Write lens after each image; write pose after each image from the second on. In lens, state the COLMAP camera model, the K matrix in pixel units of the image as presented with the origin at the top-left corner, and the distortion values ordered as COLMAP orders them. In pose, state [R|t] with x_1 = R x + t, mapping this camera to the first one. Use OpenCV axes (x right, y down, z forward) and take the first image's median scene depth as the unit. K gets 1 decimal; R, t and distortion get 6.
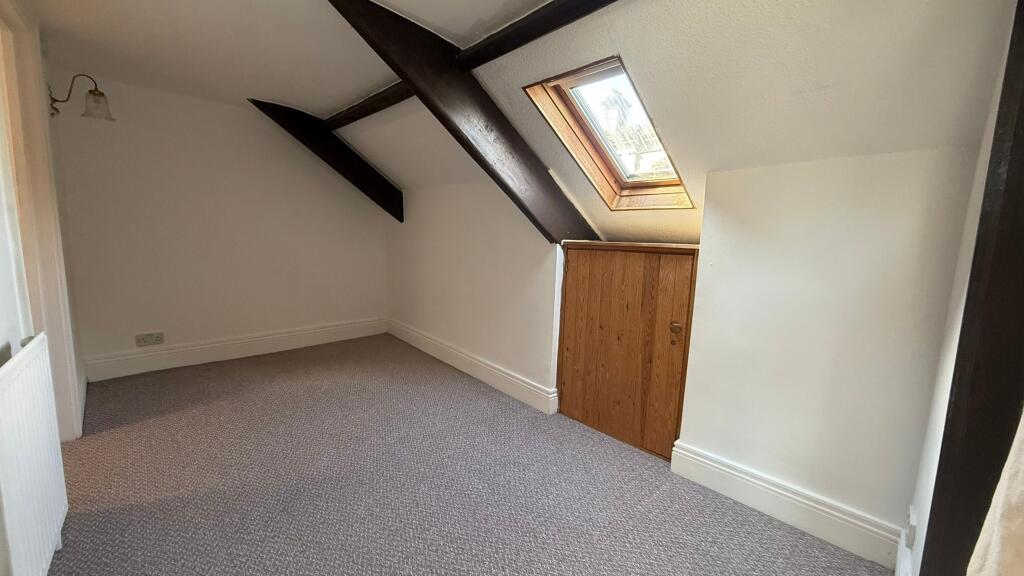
lens RADIAL K [[411.8, 0, 509.4], [0, 411.8, 291.0], [0, 0, 1]] dist [-0.001064, 0.000197]
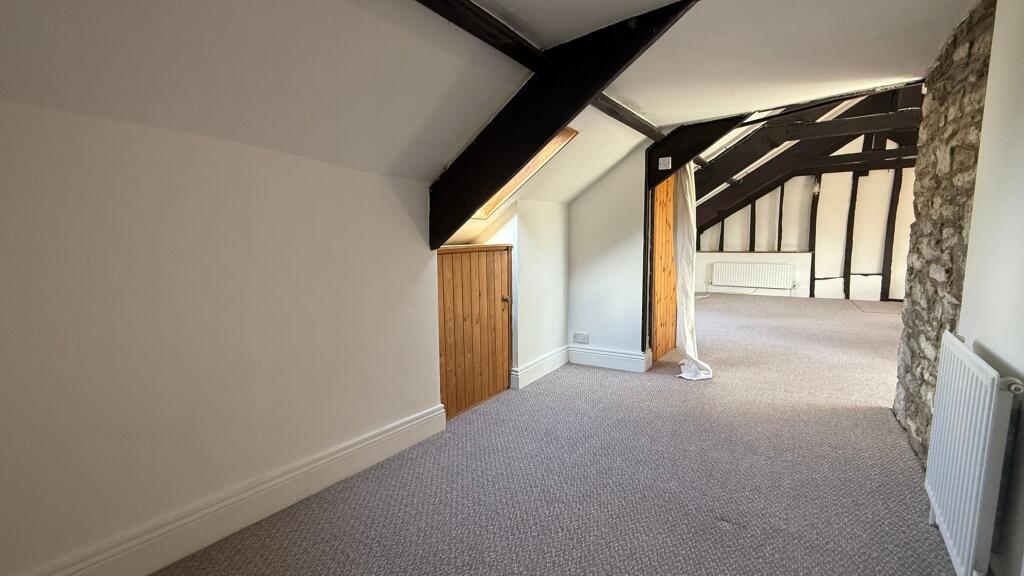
lens RADIAL K [[411.8, 0, 510.2], [0, 411.8, 288.1], [0, 0, 1]] dist [-0.001064, 0.000197]
pose [[-0.209057, -0.151752, 0.966057, -0.784519], [0.136046, 0.973766, 0.182403, -0.166092], [-0.968394, 0.169561, -0.182928, 0.943150]]
